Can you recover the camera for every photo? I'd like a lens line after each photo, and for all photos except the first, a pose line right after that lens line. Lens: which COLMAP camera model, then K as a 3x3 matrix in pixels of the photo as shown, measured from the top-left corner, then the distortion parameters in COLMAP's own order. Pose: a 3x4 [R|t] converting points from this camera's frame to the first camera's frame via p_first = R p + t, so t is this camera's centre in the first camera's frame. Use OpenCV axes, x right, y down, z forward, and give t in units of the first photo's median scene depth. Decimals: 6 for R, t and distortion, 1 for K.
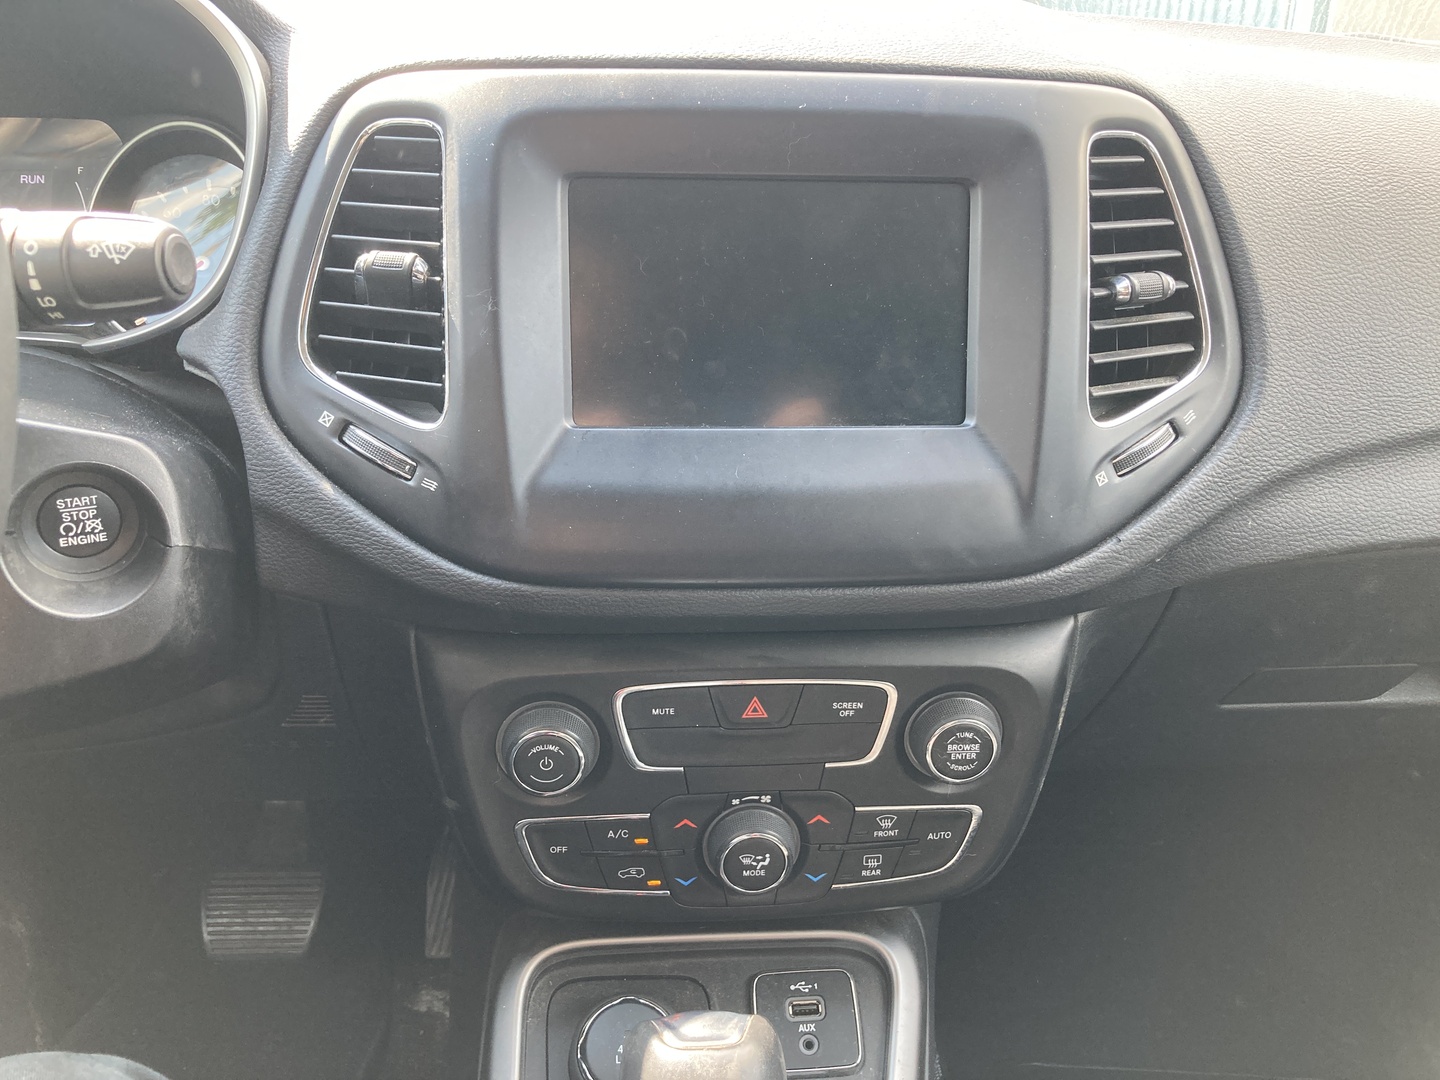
lens RADIAL K [[1197.0, 0, 741.6], [0, 1197.0, 554.6], [0, 0, 1]] dist [0.017561, -0.021668]
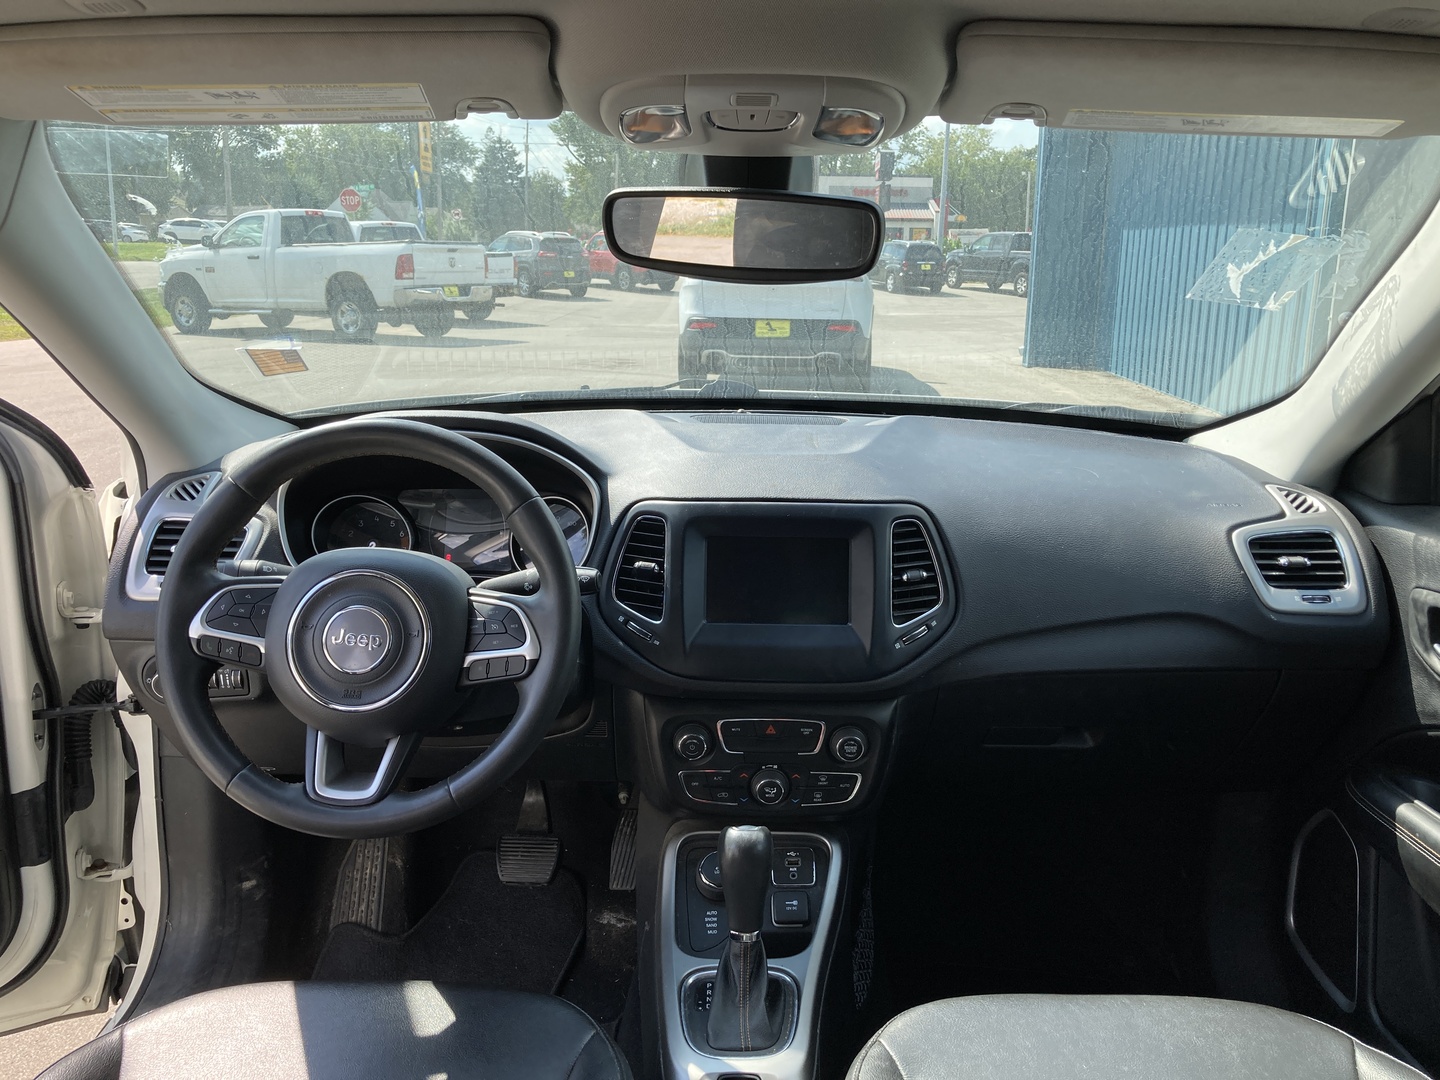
lens RADIAL K [[1197.0, 0, 756.9], [0, 1197.0, 522.0], [0, 0, 1]] dist [0.017561, -0.021668]
pose [[0.997457, 0.015307, -0.069612, 0.151421], [-0.024321, 0.991144, -0.130546, 0.020108], [0.066997, 0.131907, 0.988995, -1.615197]]
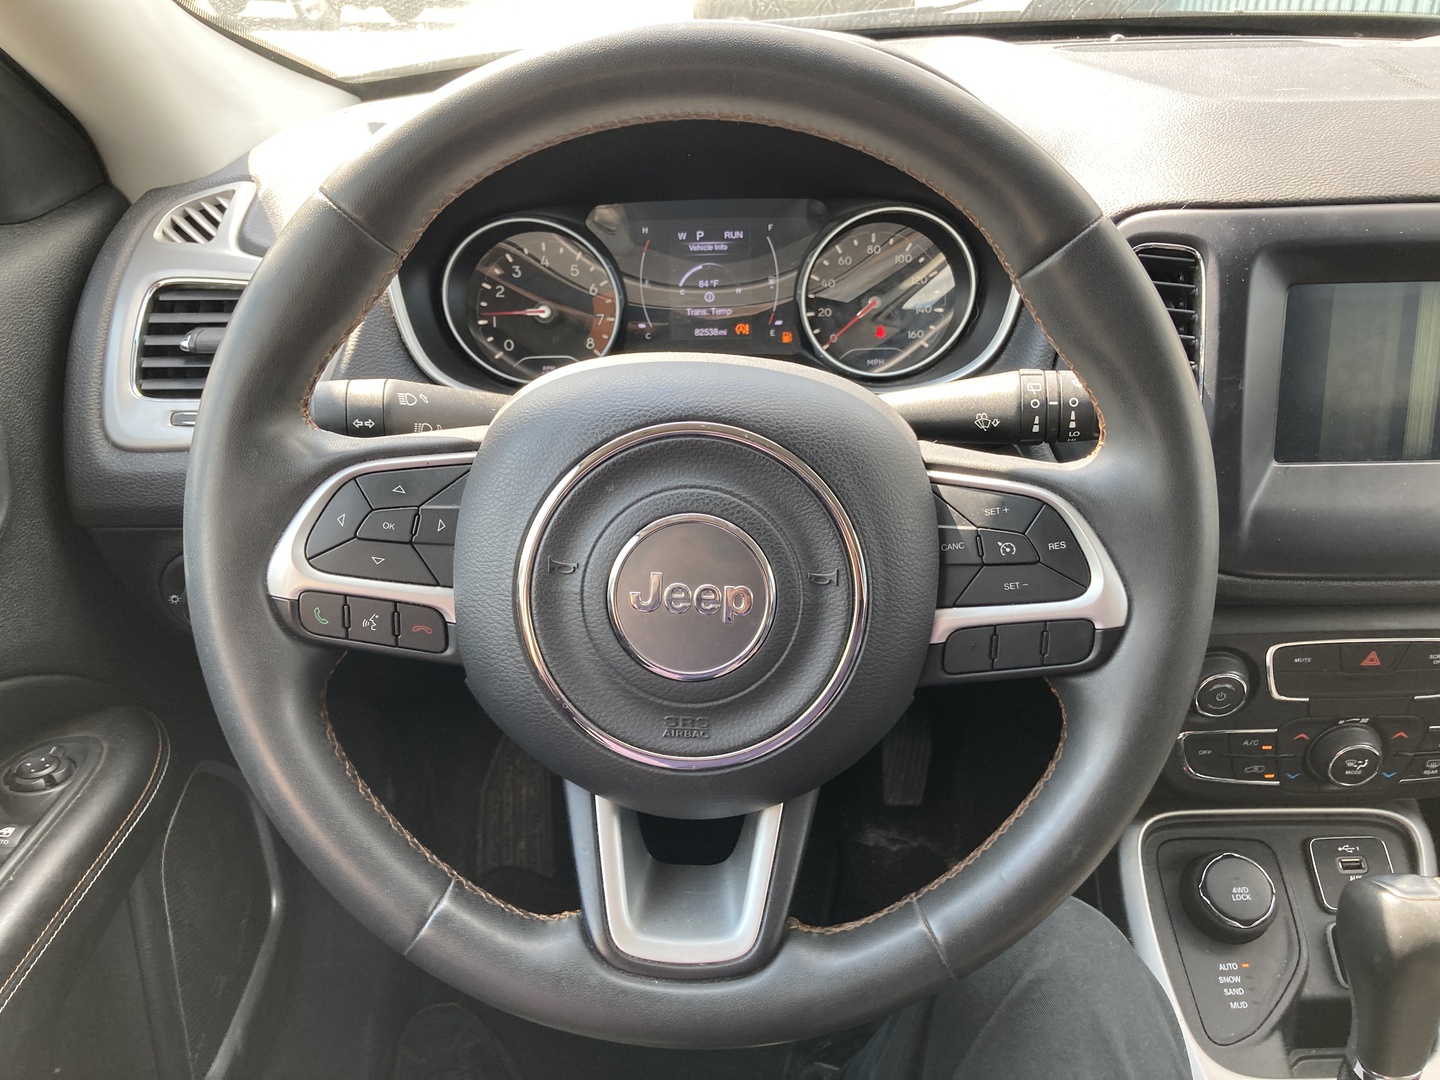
lens RADIAL K [[1197.0, 0, 724.0], [0, 1197.0, 531.7], [0, 0, 1]] dist [0.017561, -0.021668]
pose [[0.996300, 0.003260, -0.085882, -0.590177], [0.007130, 0.992700, 0.120402, -0.180532], [0.085648, -0.120569, 0.989003, -0.395067]]
